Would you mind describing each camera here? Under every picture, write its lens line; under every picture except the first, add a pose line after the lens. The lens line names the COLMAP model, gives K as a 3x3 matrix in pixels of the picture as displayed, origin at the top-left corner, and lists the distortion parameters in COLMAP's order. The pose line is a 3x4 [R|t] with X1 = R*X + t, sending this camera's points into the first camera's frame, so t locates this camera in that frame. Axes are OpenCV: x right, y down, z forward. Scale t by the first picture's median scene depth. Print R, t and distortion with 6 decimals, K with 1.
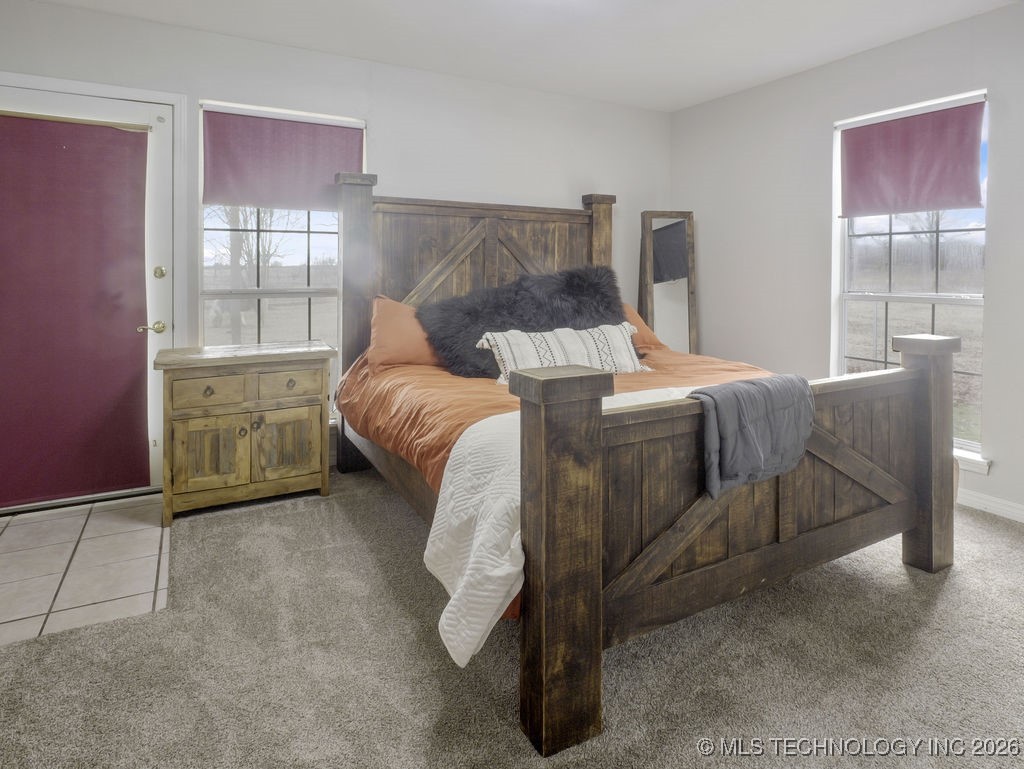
lens RADIAL K [[577.3, 0, 515.2], [0, 577.3, 347.7], [0, 0, 1]] dist [-0.012681, 0.000852]
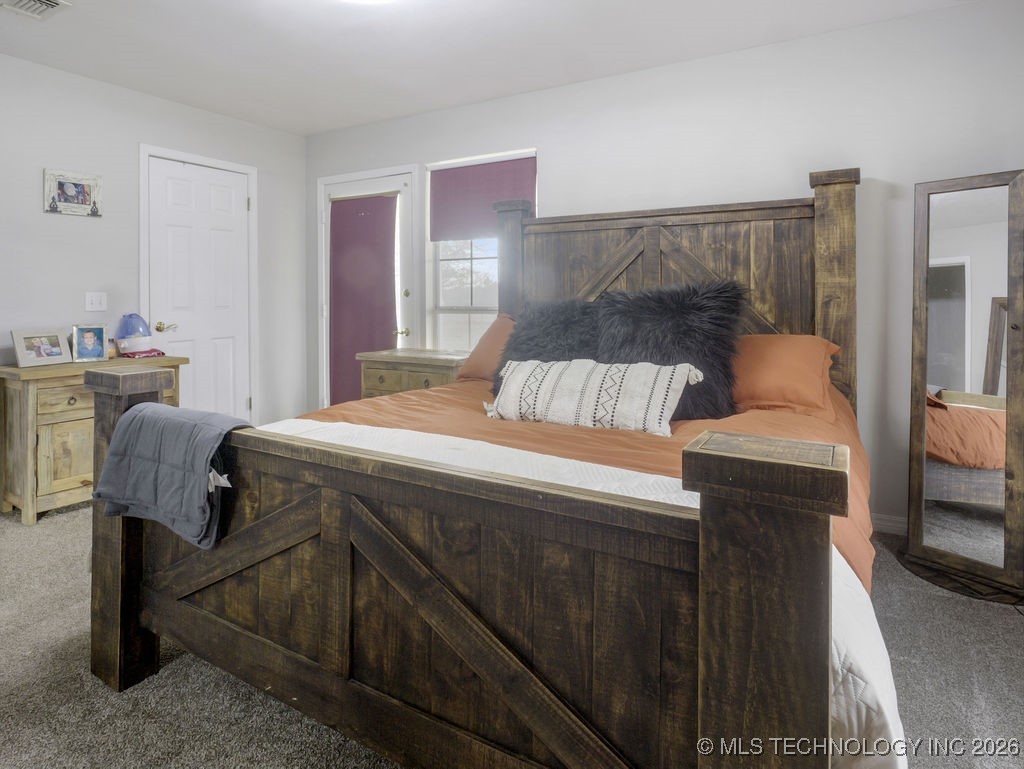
lens RADIAL K [[577.3, 0, 515.2], [0, 577.3, 347.7], [0, 0, 1]] dist [-0.012681, 0.000852]
pose [[0.513757, 0.073478, -0.854784, 0.617546], [-0.107704, 0.993967, 0.020708, -0.047751], [0.851149, 0.081424, 0.518571, 0.430677]]
